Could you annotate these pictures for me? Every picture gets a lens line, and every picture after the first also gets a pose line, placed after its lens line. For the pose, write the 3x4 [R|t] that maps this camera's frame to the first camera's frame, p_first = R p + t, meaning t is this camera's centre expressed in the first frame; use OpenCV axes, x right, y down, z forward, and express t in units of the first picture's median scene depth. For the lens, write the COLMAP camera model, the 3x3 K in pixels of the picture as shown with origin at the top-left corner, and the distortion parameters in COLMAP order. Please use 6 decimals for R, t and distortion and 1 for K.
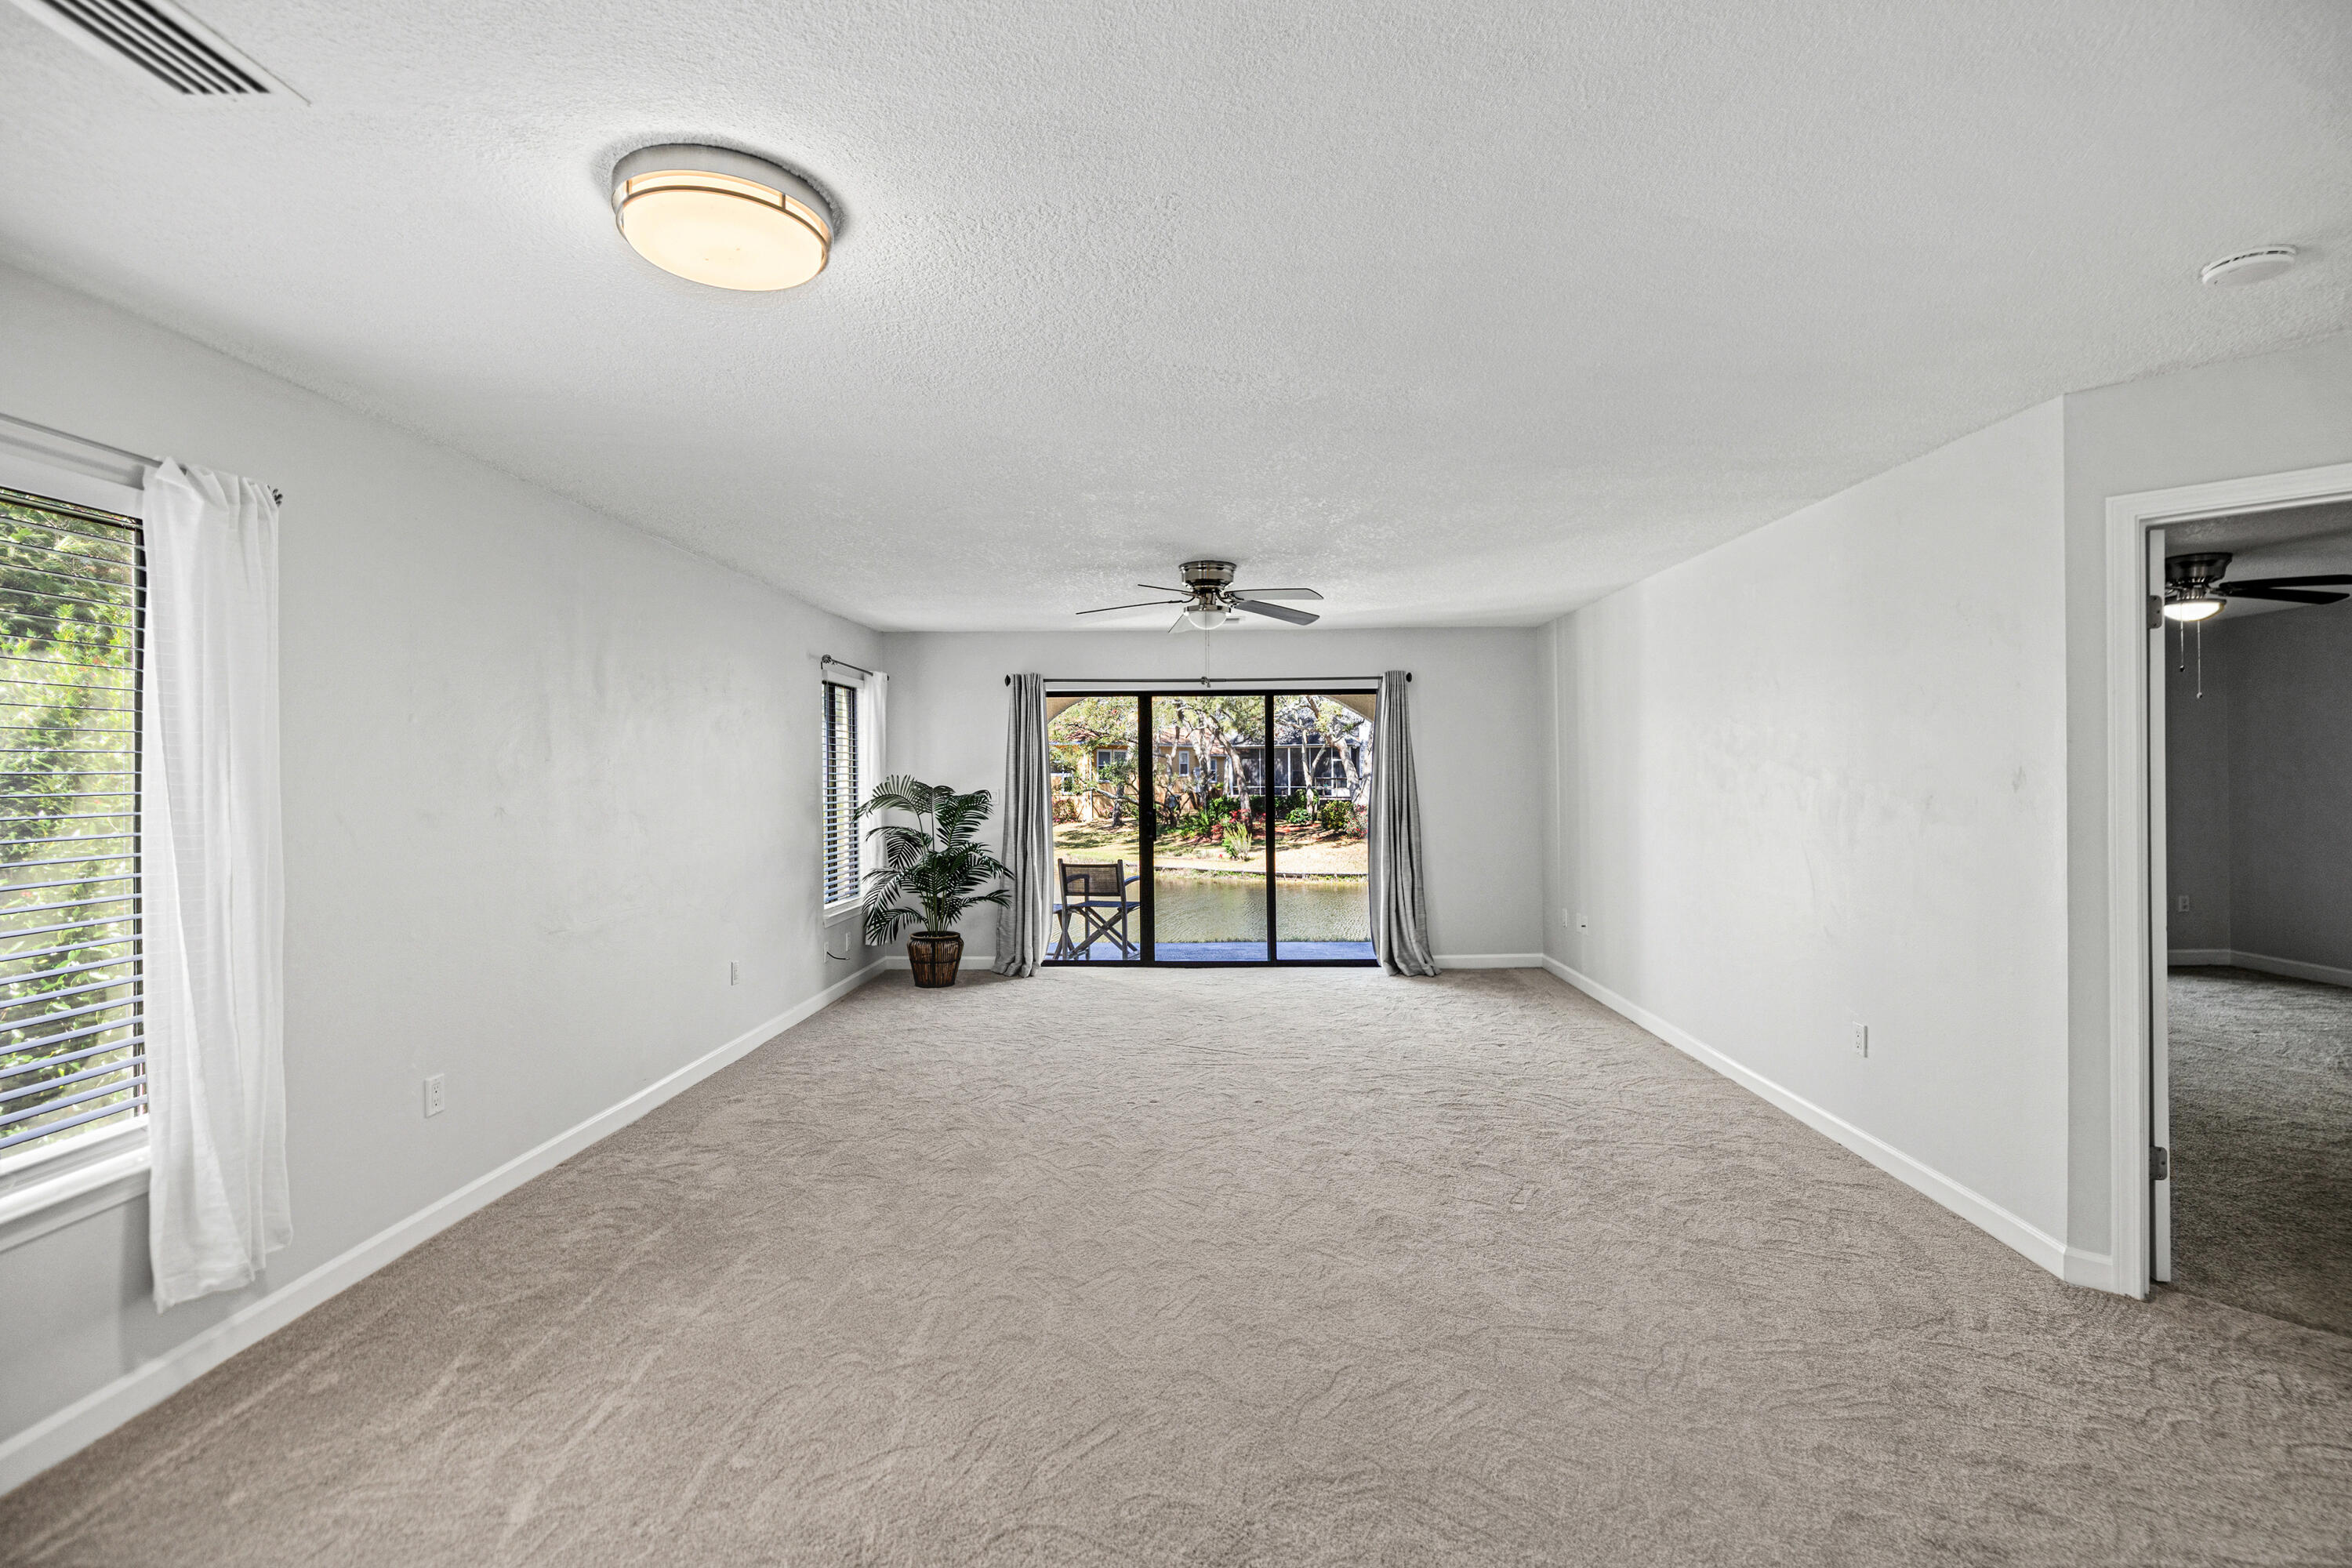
lens RADIAL K [[1071.9, 0, 1171.6], [0, 1071.9, 783.1], [0, 0, 1]] dist [-0.002864, -0.000113]
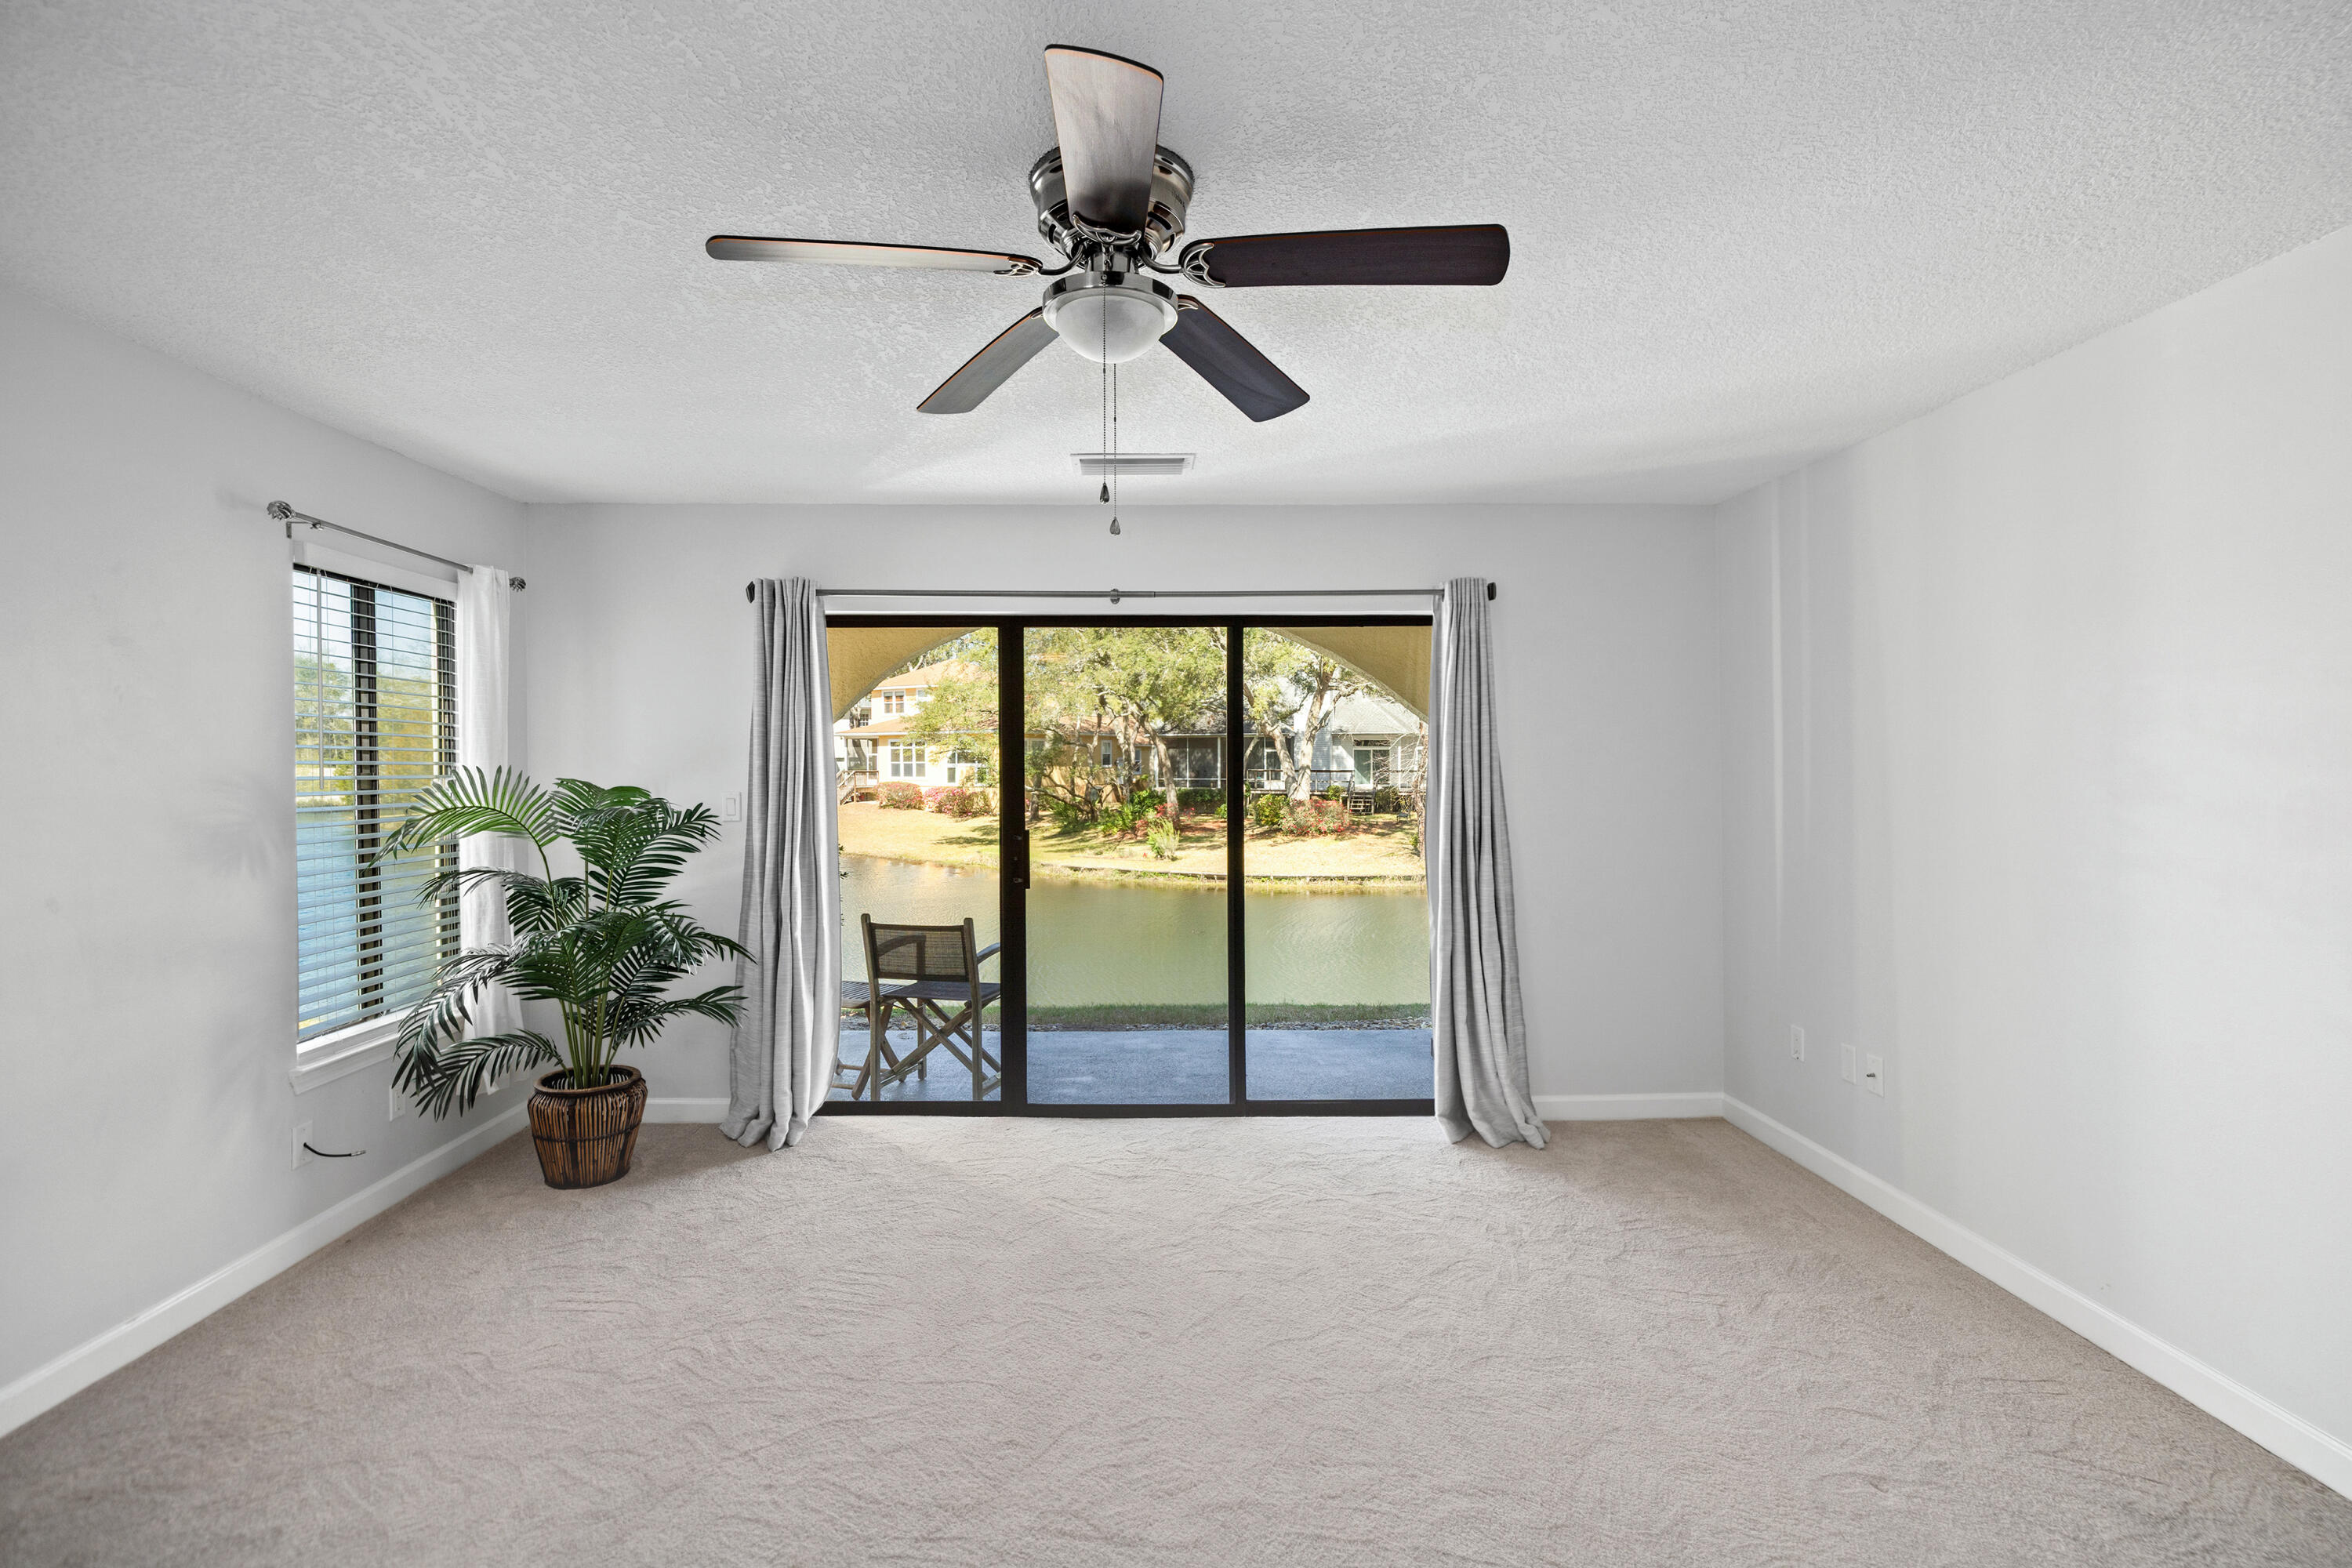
lens RADIAL K [[1071.9, 0, 1149.6], [0, 1071.9, 783.7], [0, 0, 1]] dist [-0.002864, -0.000113]
pose [[0.998763, 0.003363, 0.049600, 0.020326], [-0.003834, 0.999948, 0.009408, -0.005141], [-0.049566, -0.009587, 0.998725, 0.453676]]
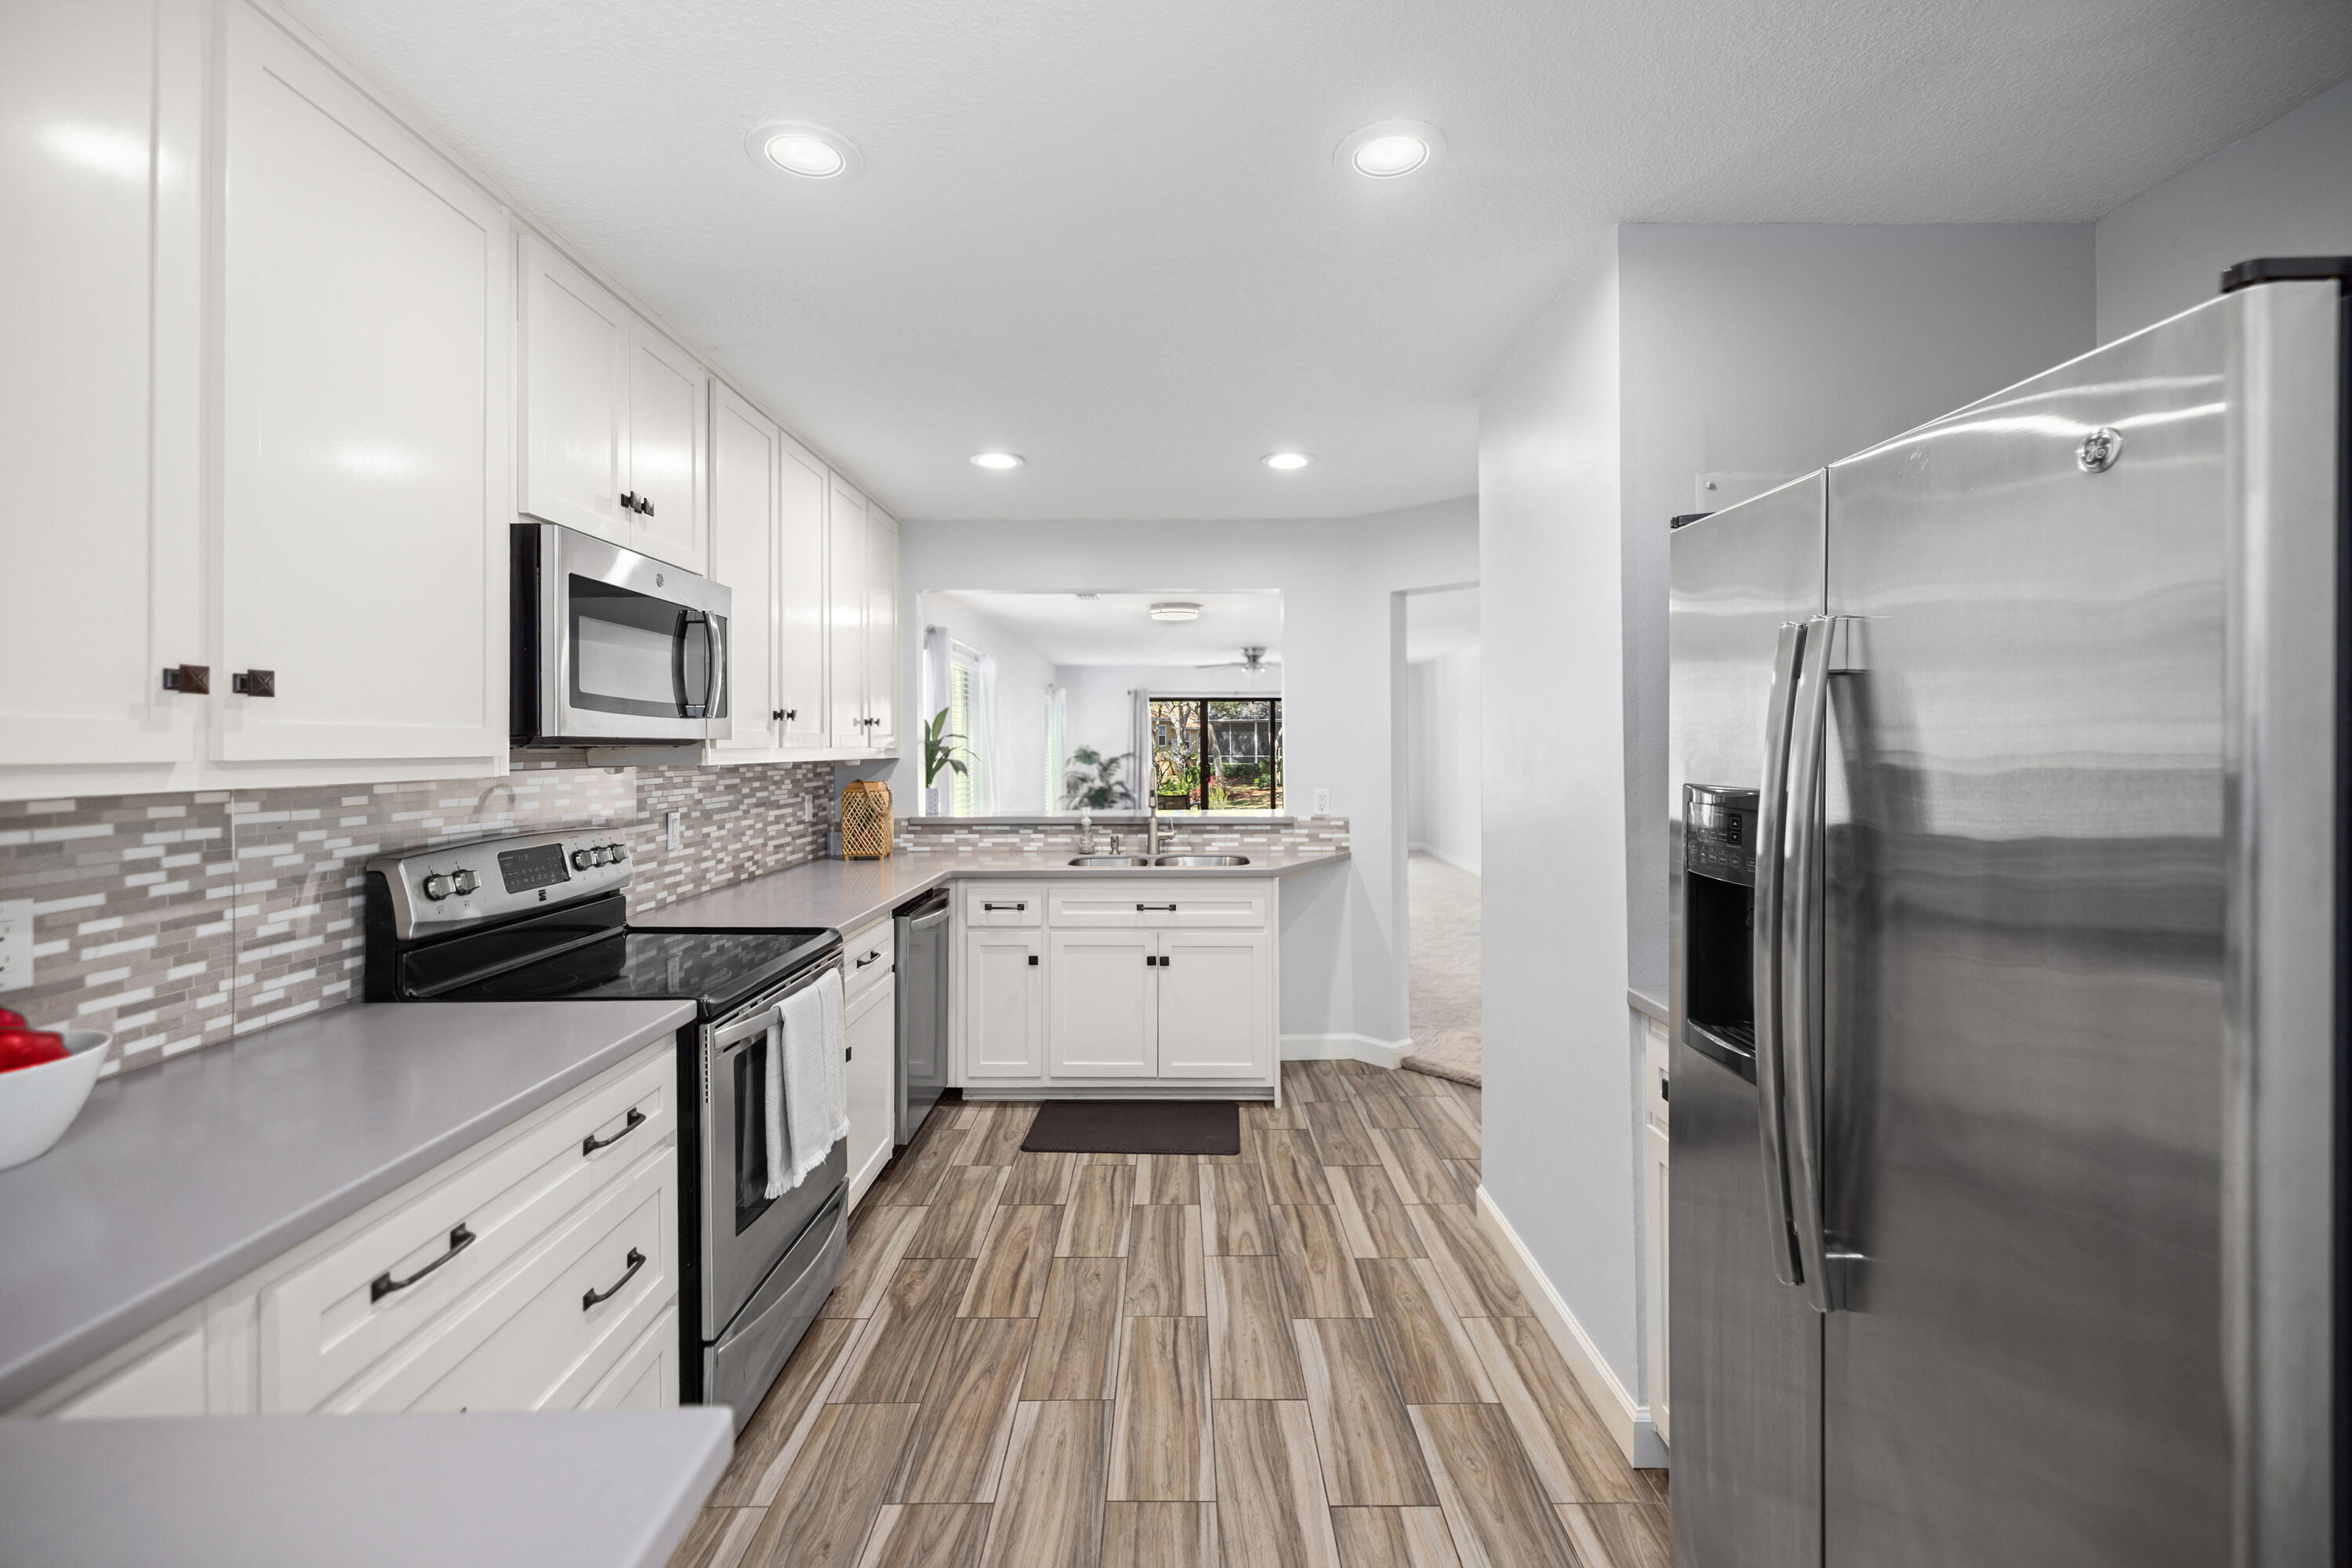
lens RADIAL K [[1019.8, 0, 1192.2], [0, 1019.8, 747.6], [0, 0, 1]] dist [-0.003052, 0.000647]
pose [[0.998411, -0.000138, 0.056344, -0.144918], [0.000672, 0.999955, -0.009461, 0.013215], [-0.056340, 0.009484, 0.998367, -0.750833]]
